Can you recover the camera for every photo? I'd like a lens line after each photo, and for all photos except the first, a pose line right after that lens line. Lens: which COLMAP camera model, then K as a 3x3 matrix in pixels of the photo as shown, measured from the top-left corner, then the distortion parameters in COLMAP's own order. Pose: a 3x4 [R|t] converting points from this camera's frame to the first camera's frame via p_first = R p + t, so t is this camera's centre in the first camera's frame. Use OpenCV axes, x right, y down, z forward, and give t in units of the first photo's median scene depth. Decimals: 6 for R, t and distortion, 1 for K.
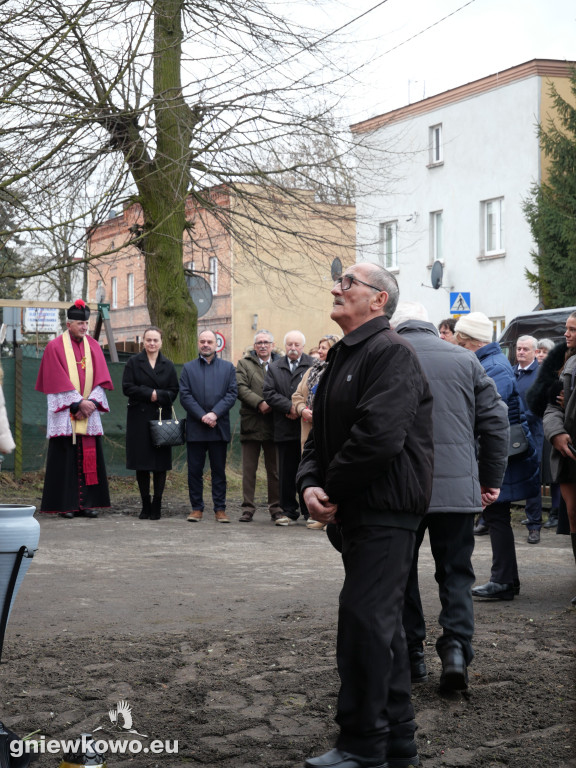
lens RADIAL K [[1755.3, 0, 203.3], [0, 1755.3, 400.4], [0, 0, 1]] dist [0.028619, 0.000000]
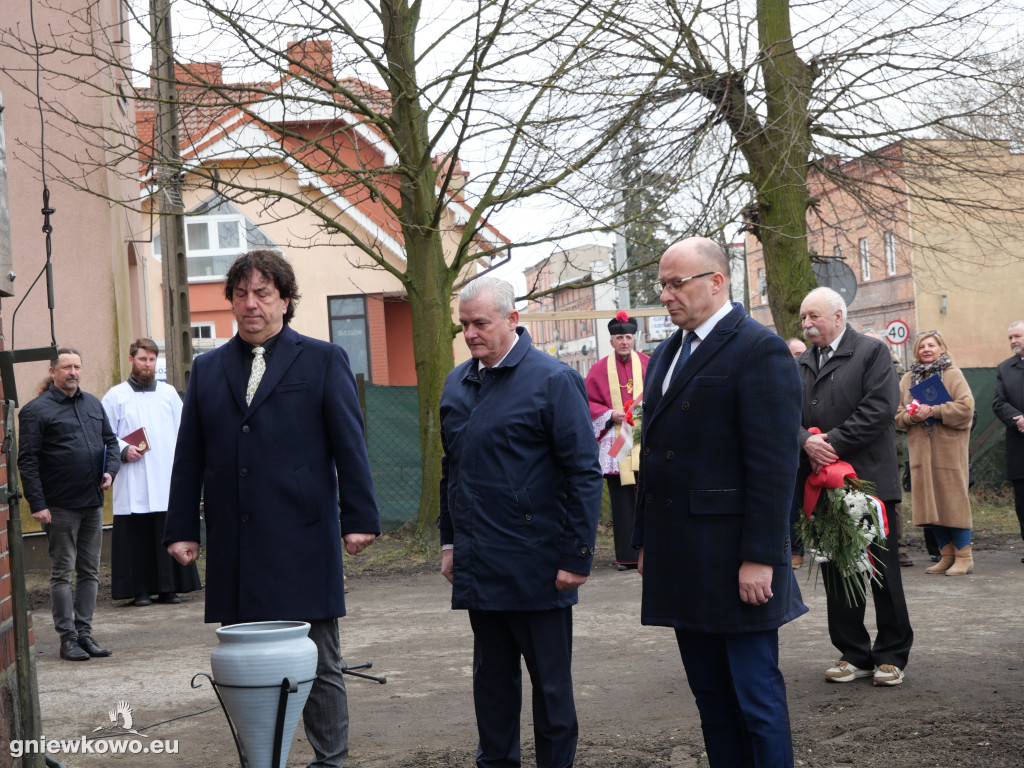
lens RADIAL K [[1925.3, 0, 516.4], [0, 1925.3, 390.6], [0, 0, 1]] dist [0.031090, 0.000000]
pose [[0.960855, -0.063603, -0.269651, 0.097760], [0.064283, 0.997912, -0.006318, -0.013887], [0.269489, -0.011264, 0.962938, 0.080041]]
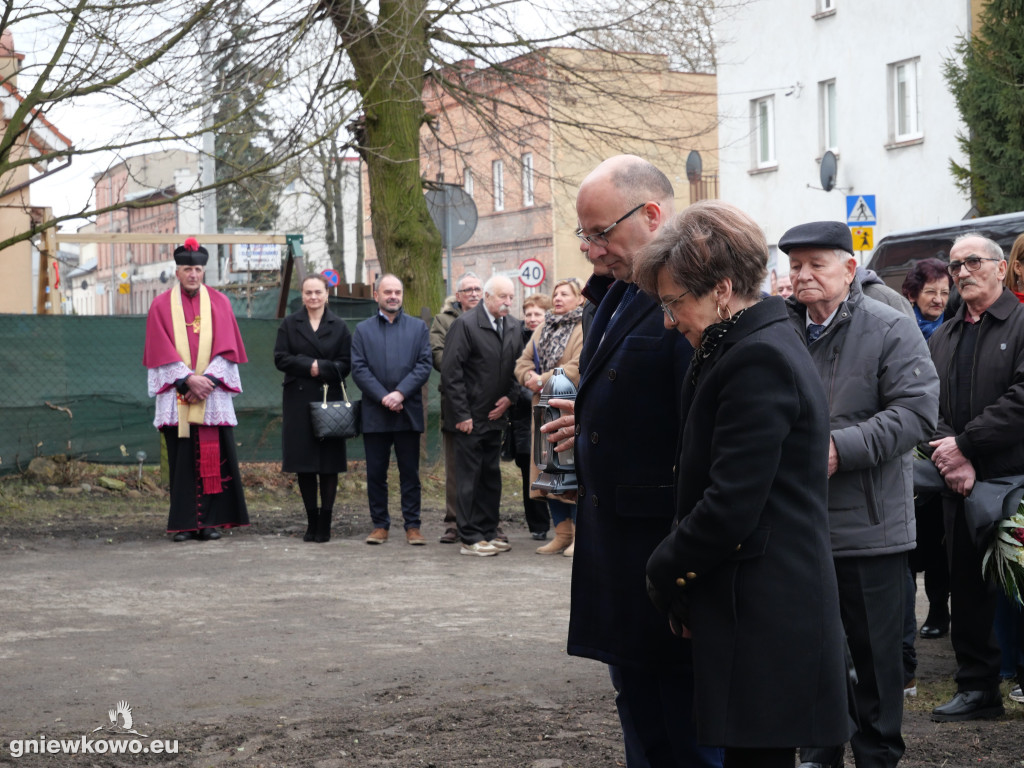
lens RADIAL K [[2423.0, 0, 521.6], [0, 2423.0, 377.9], [0, 0, 1]] dist [0.050054, 0.000000]
pose [[0.994412, -0.020947, -0.103469, 0.129348], [0.023410, 0.999470, 0.022643, -0.016006], [0.102940, -0.024939, 0.994375, 0.021950]]
